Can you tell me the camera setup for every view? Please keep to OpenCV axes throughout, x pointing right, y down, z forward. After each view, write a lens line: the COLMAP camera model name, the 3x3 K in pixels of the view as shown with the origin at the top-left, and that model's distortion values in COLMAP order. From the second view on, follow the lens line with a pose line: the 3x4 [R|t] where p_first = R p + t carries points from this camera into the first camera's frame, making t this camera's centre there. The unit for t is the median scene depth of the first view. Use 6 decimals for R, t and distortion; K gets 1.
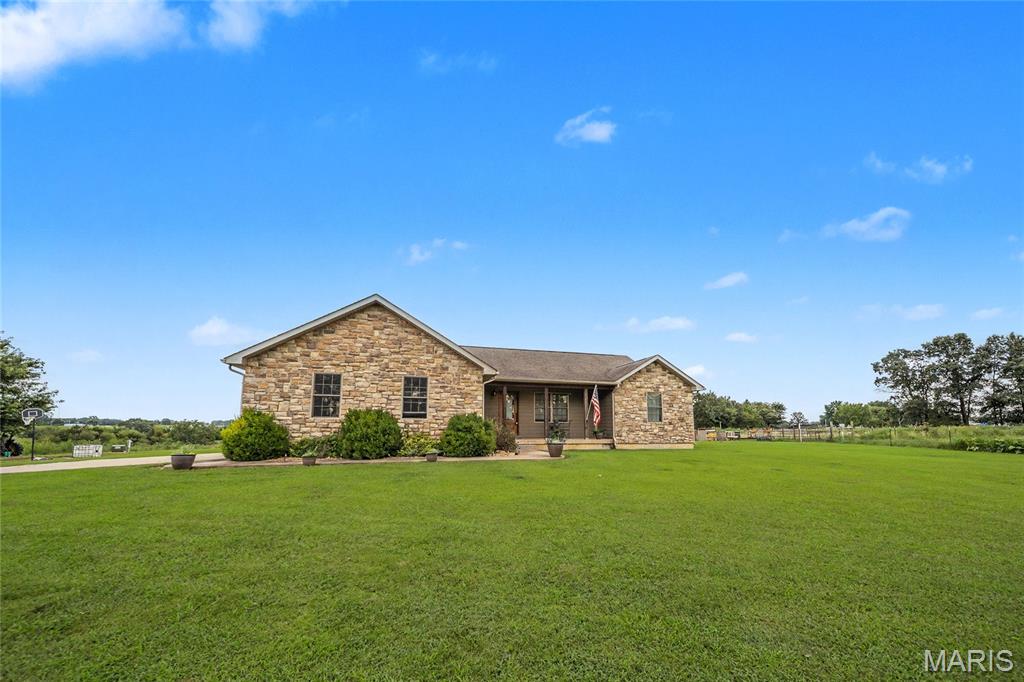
lens RADIAL K [[378.1, 0, 515.1], [0, 378.1, 380.9], [0, 0, 1]] dist [0.000249, 0.000023]
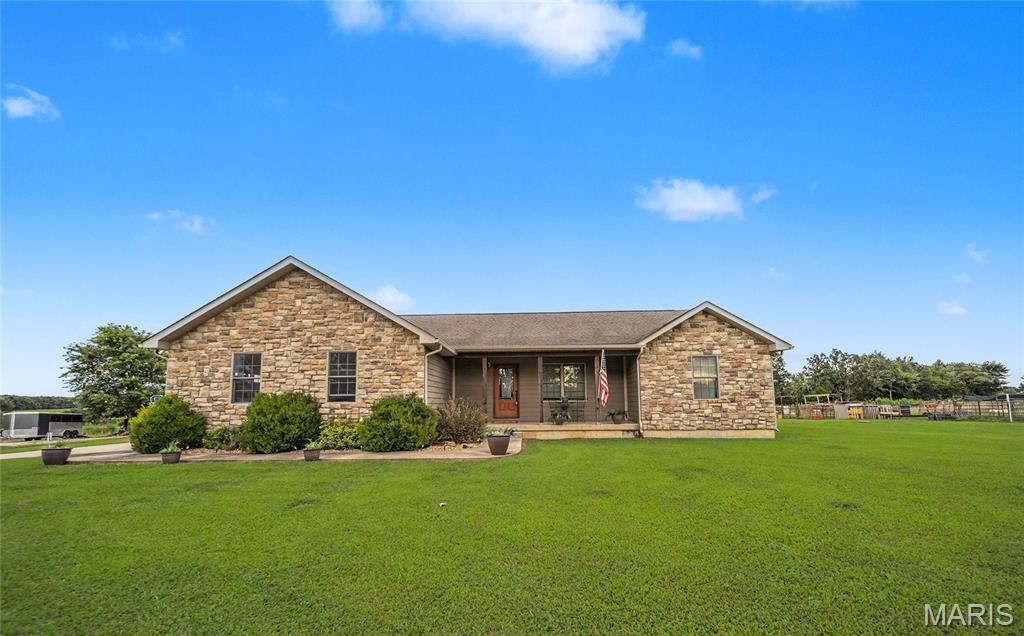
lens RADIAL K [[381.0, 0, 509.8], [0, 381.0, 365.8], [0, 0, 1]] dist [0.000406, -0.000016]
pose [[0.953430, -0.042437, -0.298613, 0.327920], [0.051033, 0.998475, 0.021043, 0.020912], [0.297264, -0.035302, 0.954142, 0.313906]]
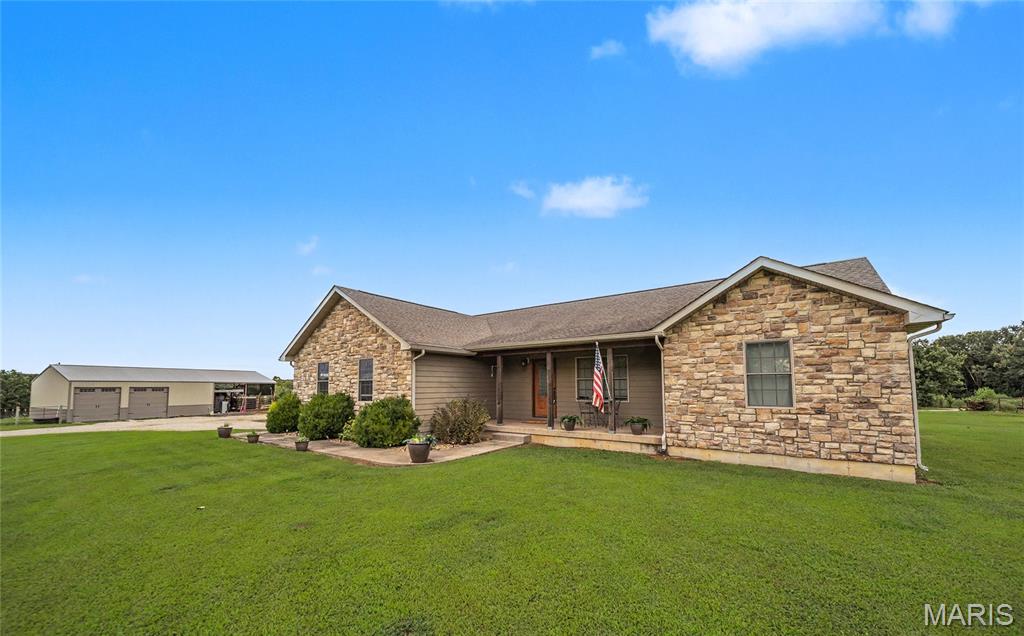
lens RADIAL K [[374.2, 0, 510.1], [0, 374.2, 360.3], [0, 0, 1]] dist [-0.000319, -0.000022]
pose [[0.630170, -0.061872, -0.773988, 0.723918], [0.103870, 0.994578, 0.005064, 0.026514], [0.769478, -0.083585, 0.633180, 0.666578]]
